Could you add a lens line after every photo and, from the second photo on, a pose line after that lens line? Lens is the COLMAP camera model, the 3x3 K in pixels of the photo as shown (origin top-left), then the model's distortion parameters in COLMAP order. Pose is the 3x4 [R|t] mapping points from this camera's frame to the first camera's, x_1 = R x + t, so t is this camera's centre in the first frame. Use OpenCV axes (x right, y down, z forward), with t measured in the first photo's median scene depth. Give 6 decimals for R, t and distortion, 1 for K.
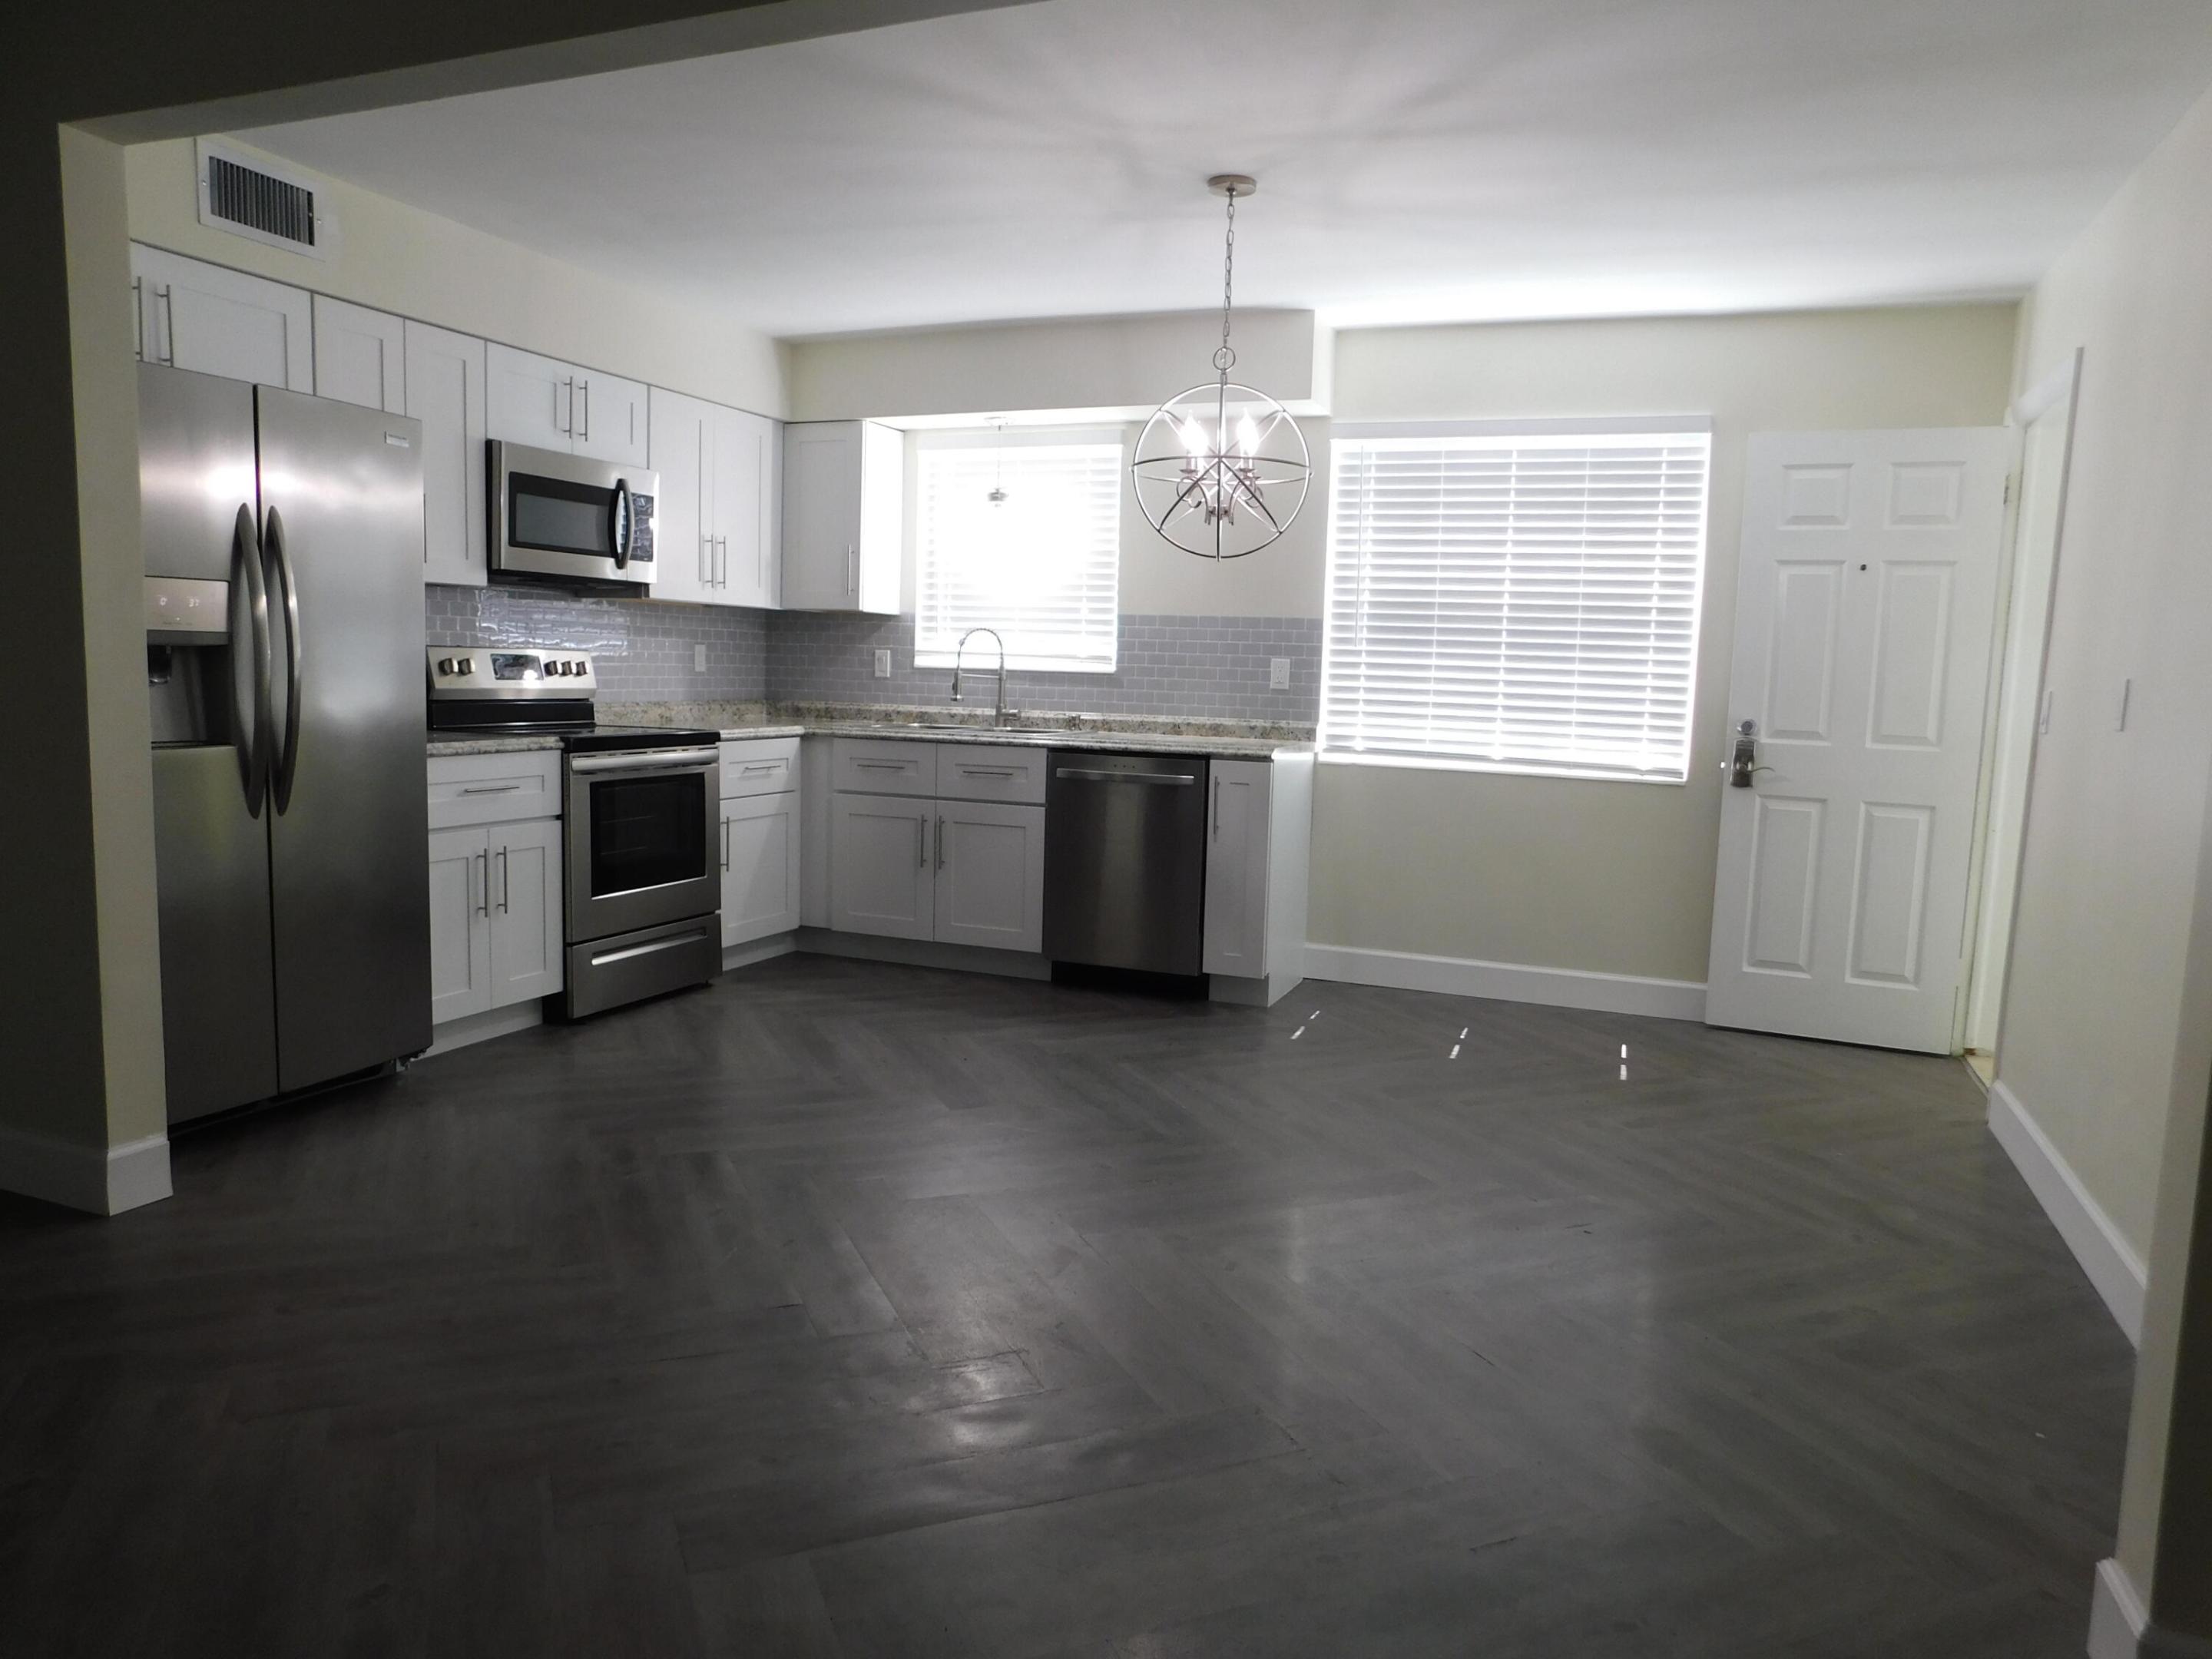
lens RADIAL K [[1464.0, 0, 1112.4], [0, 1464.0, 826.3], [0, 0, 1]] dist [-0.059356, 0.039845]
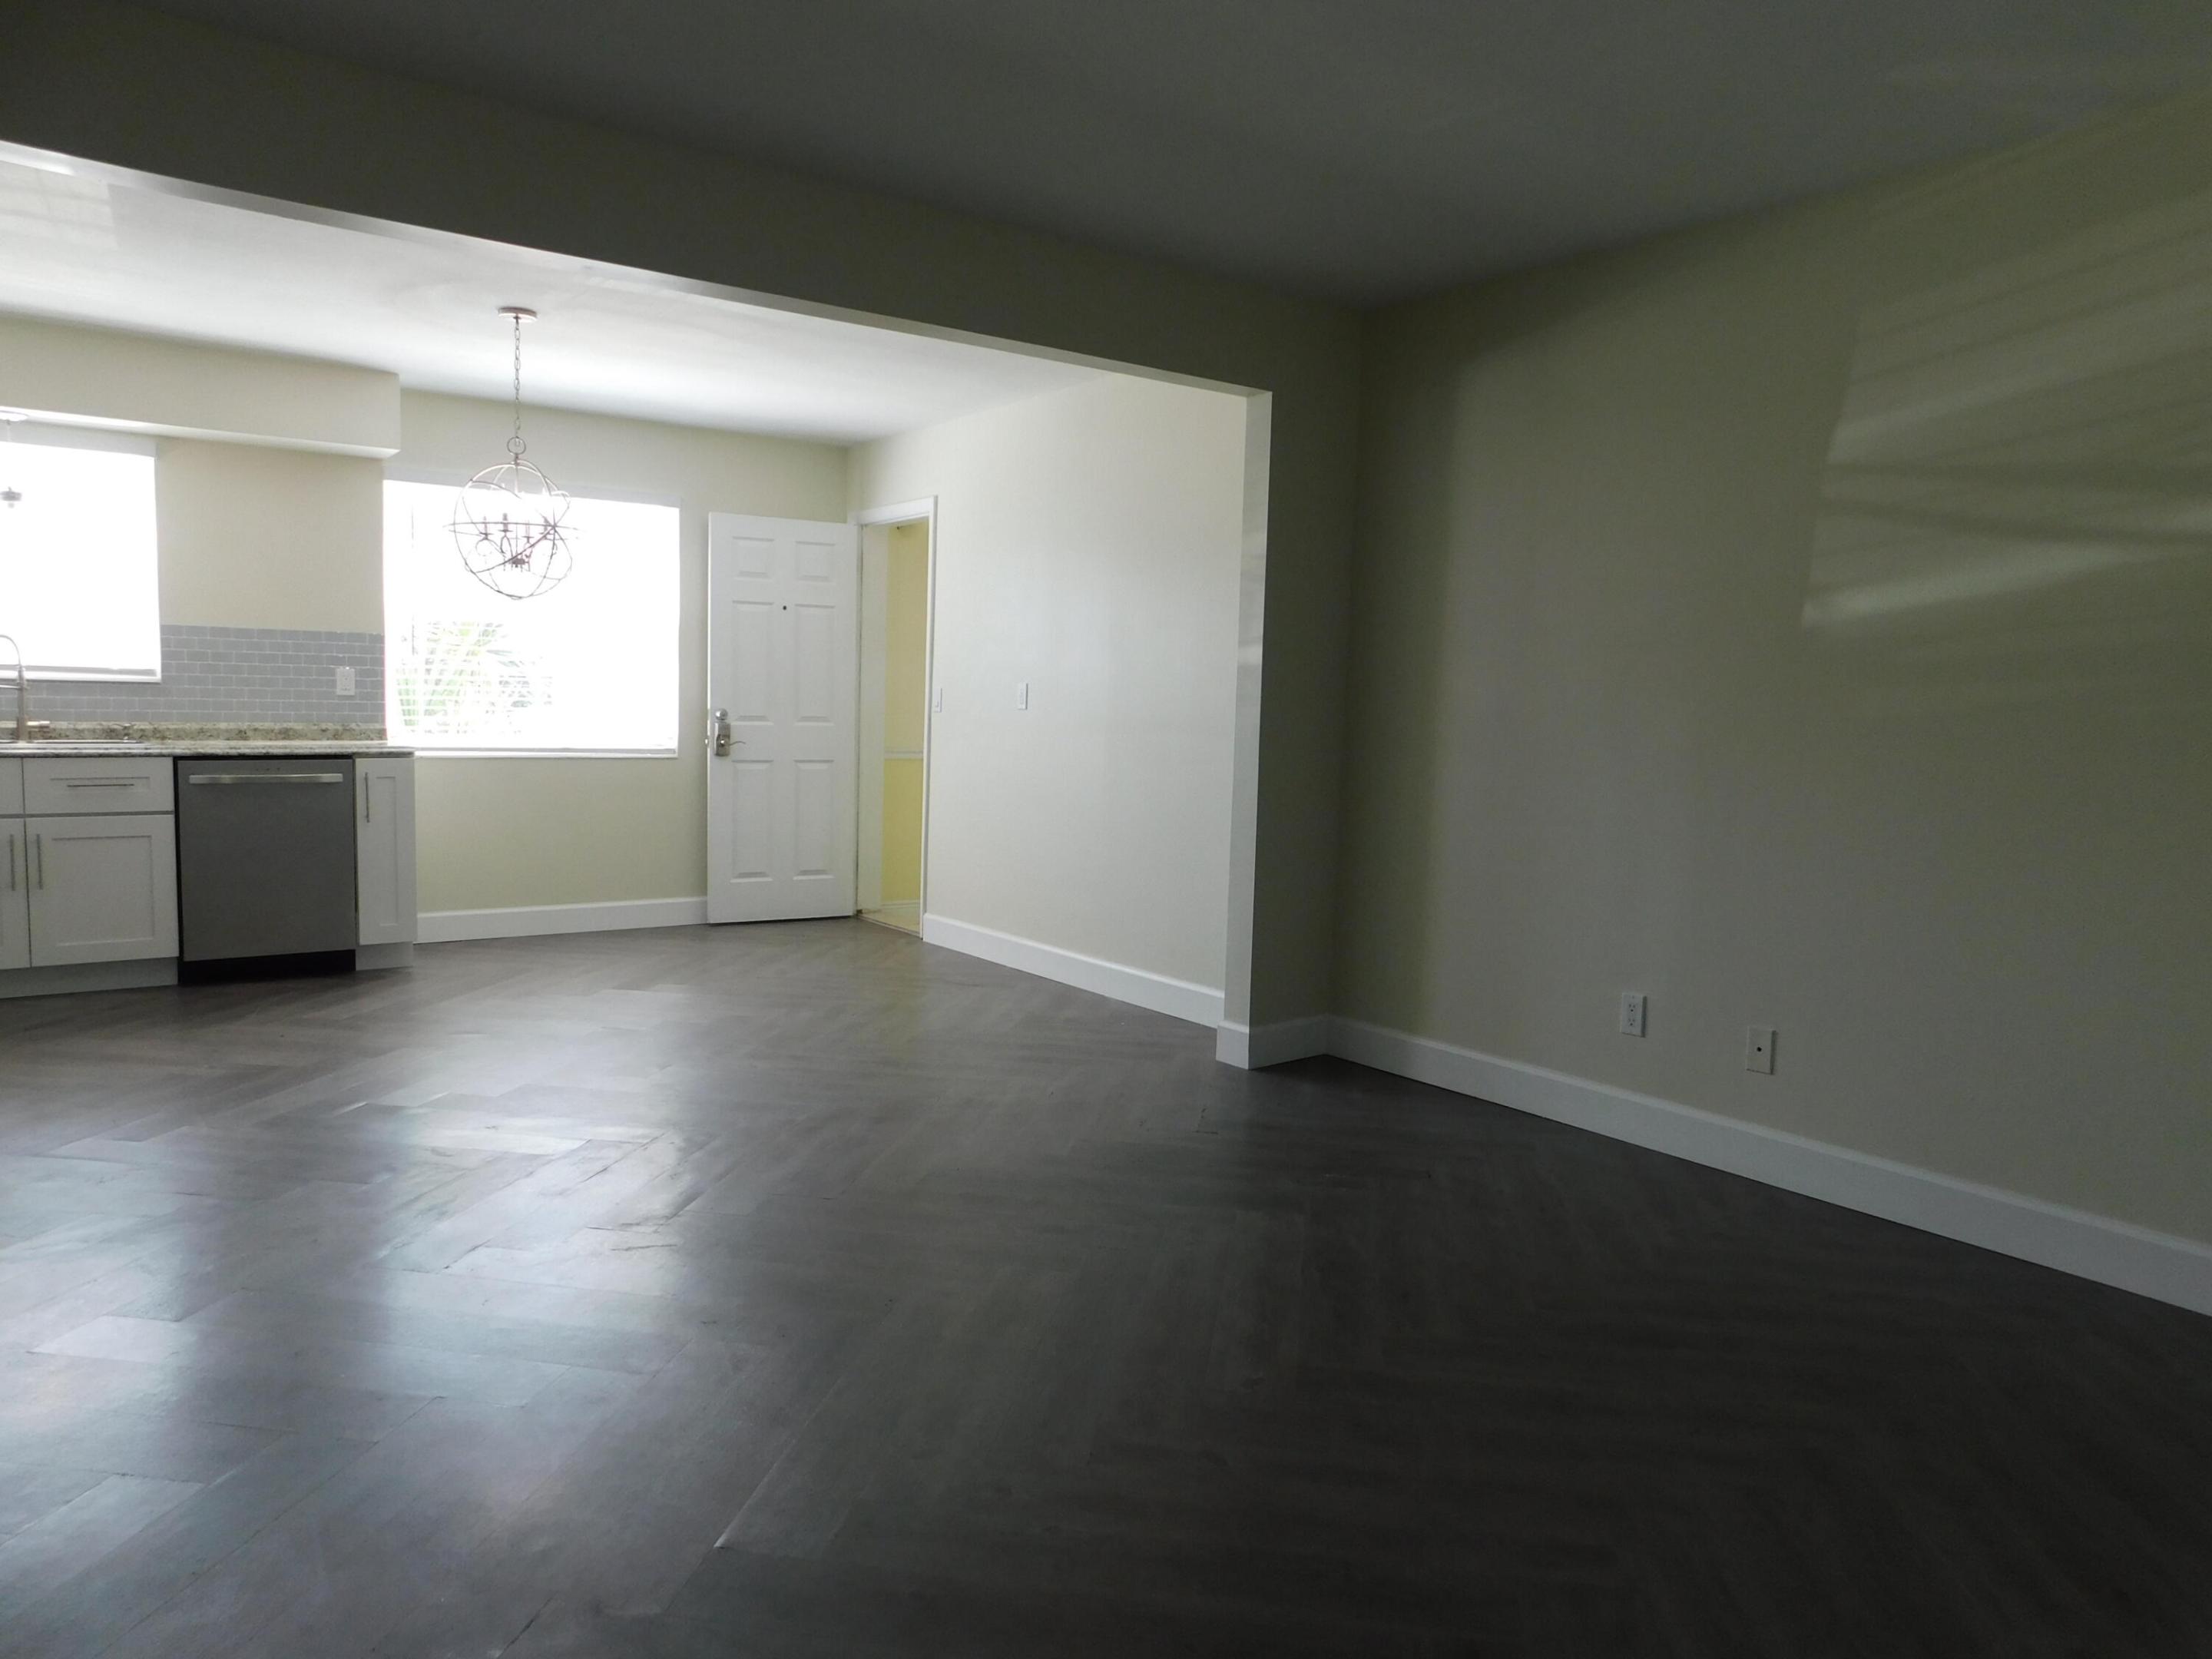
lens RADIAL K [[1464.0, 0, 1116.2], [0, 1464.0, 820.8], [0, 0, 1]] dist [-0.059356, 0.039845]
pose [[0.529031, -0.088712, 0.843953, -0.559185], [0.084938, 0.995062, 0.051352, -0.004174], [-0.844341, 0.044516, 0.533953, -0.101014]]
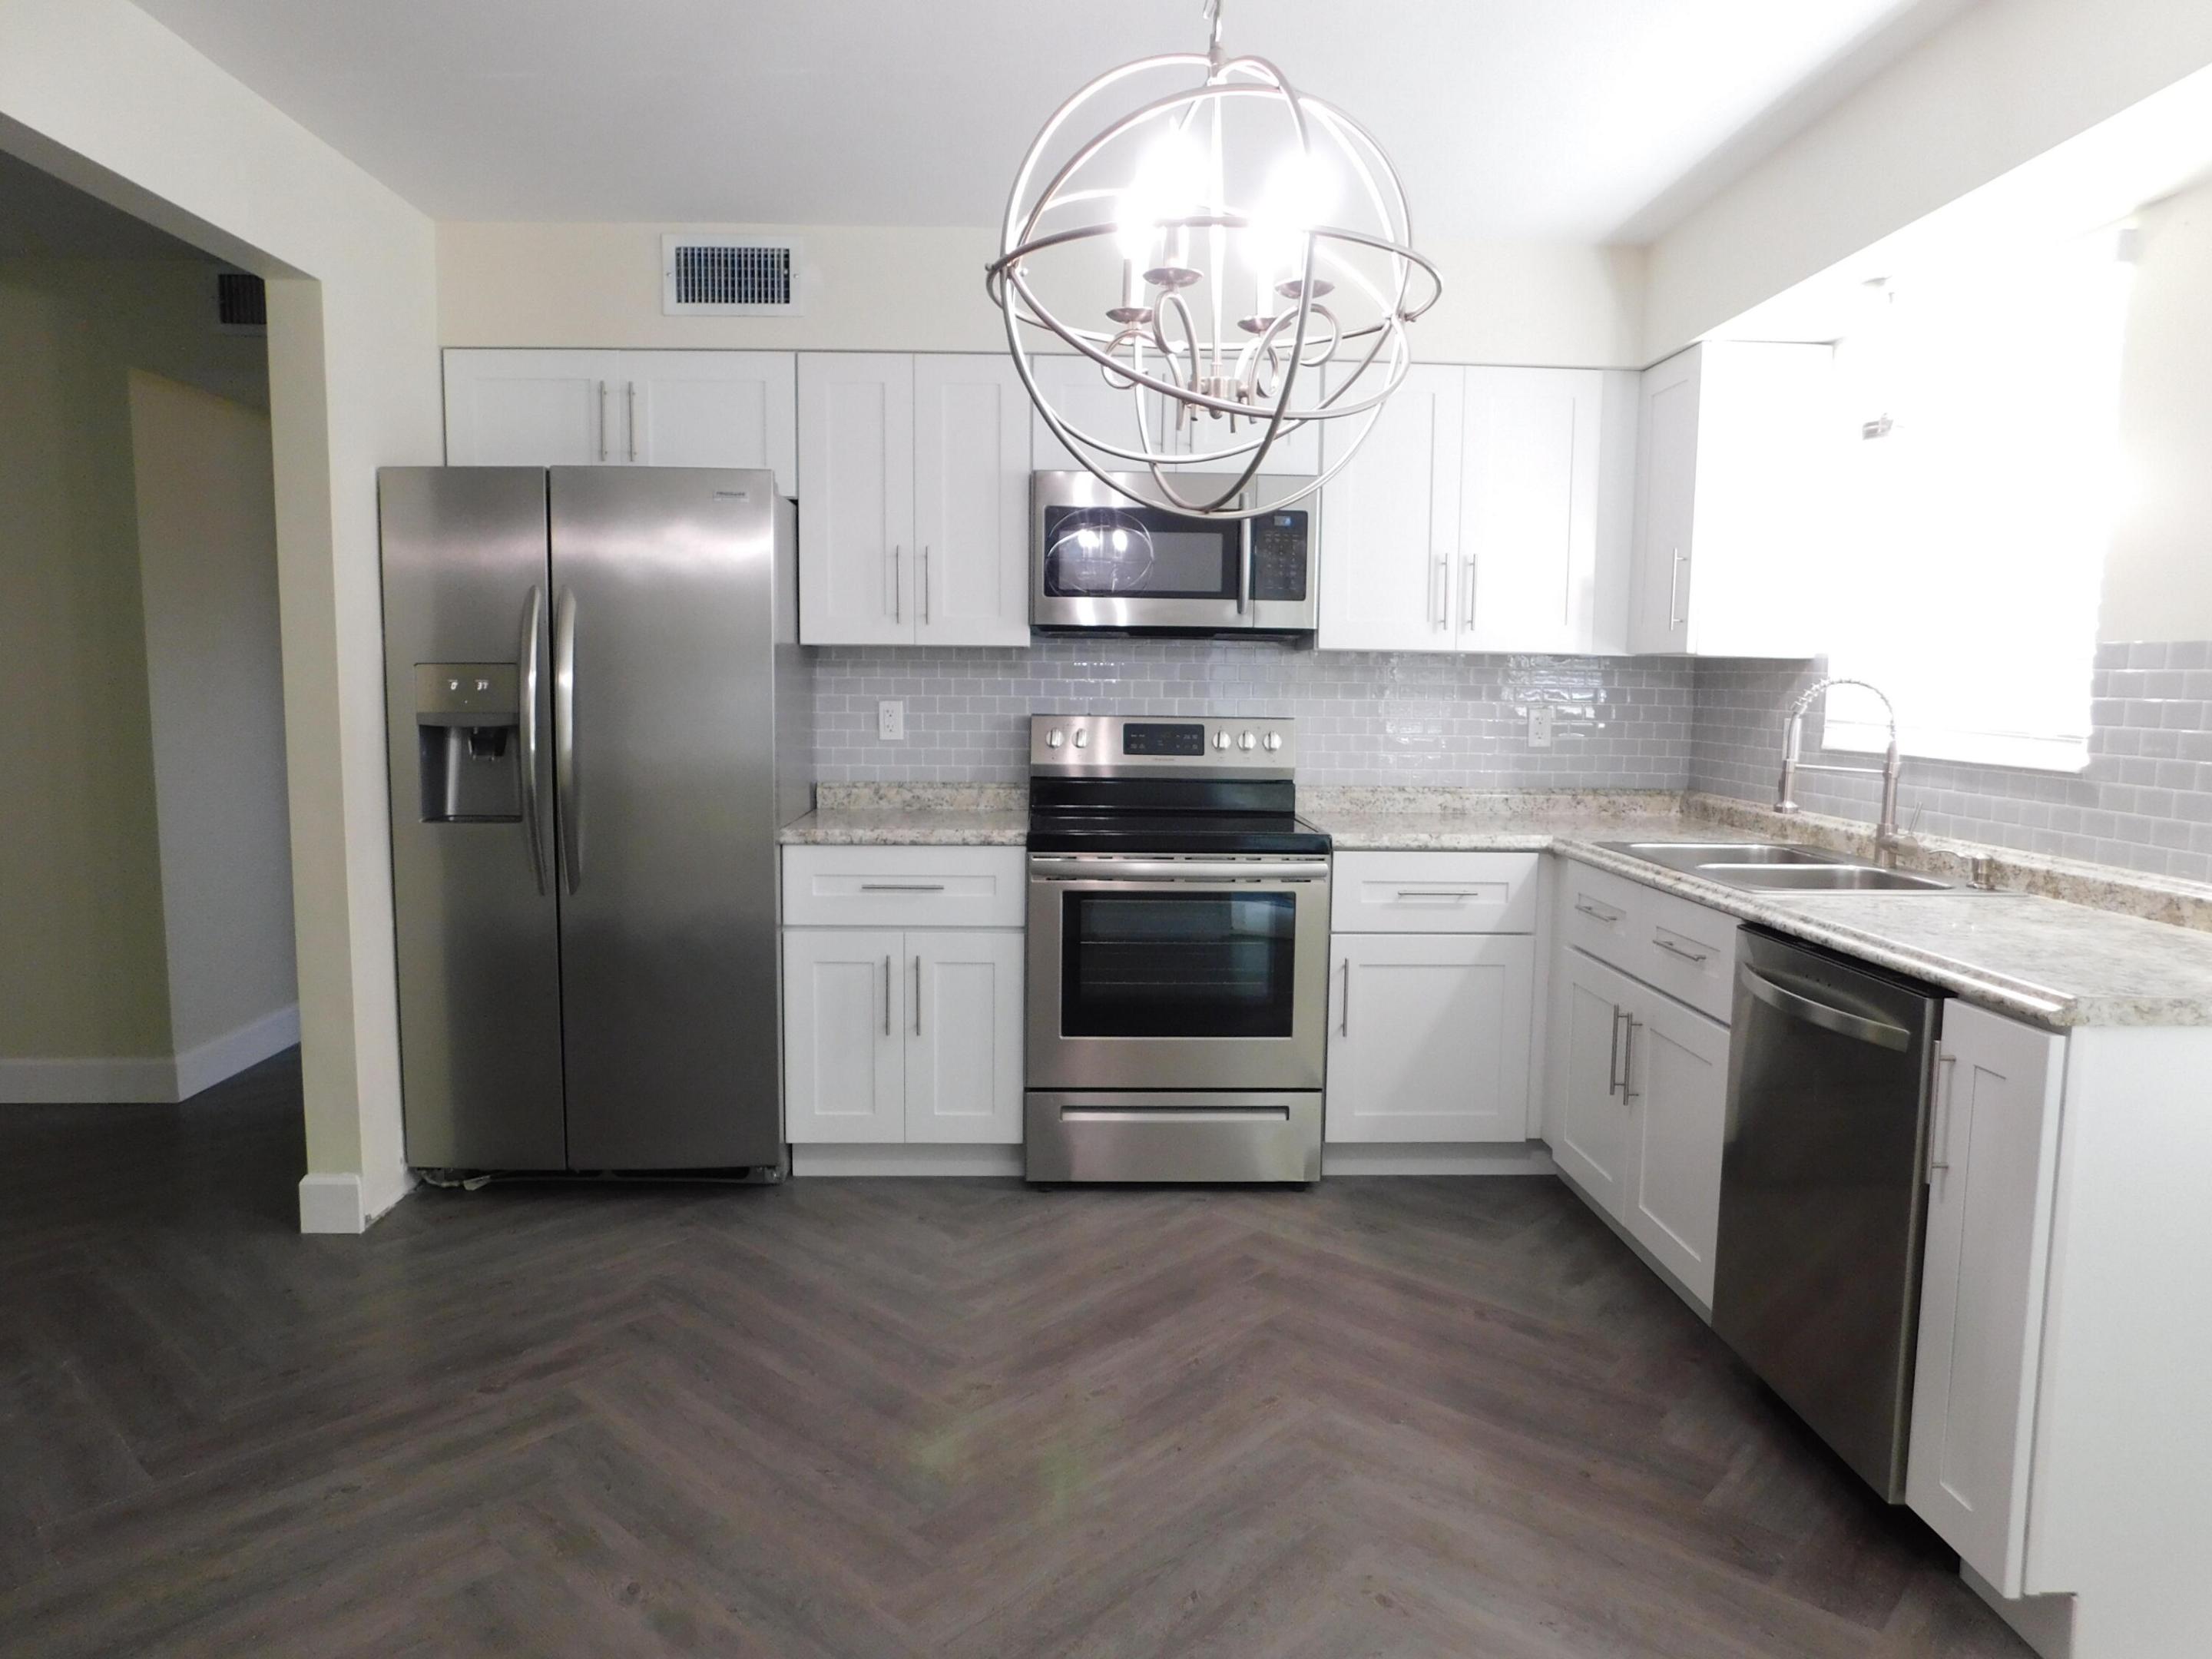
lens RADIAL K [[1464.0, 0, 1108.1], [0, 1464.0, 820.1], [0, 0, 1]] dist [-0.059356, 0.039845]
pose [[0.414225, 0.065908, -0.907785, 0.319174], [-0.098972, 0.994722, 0.027059, -0.080383], [0.904777, 0.078637, 0.418562, 0.601187]]
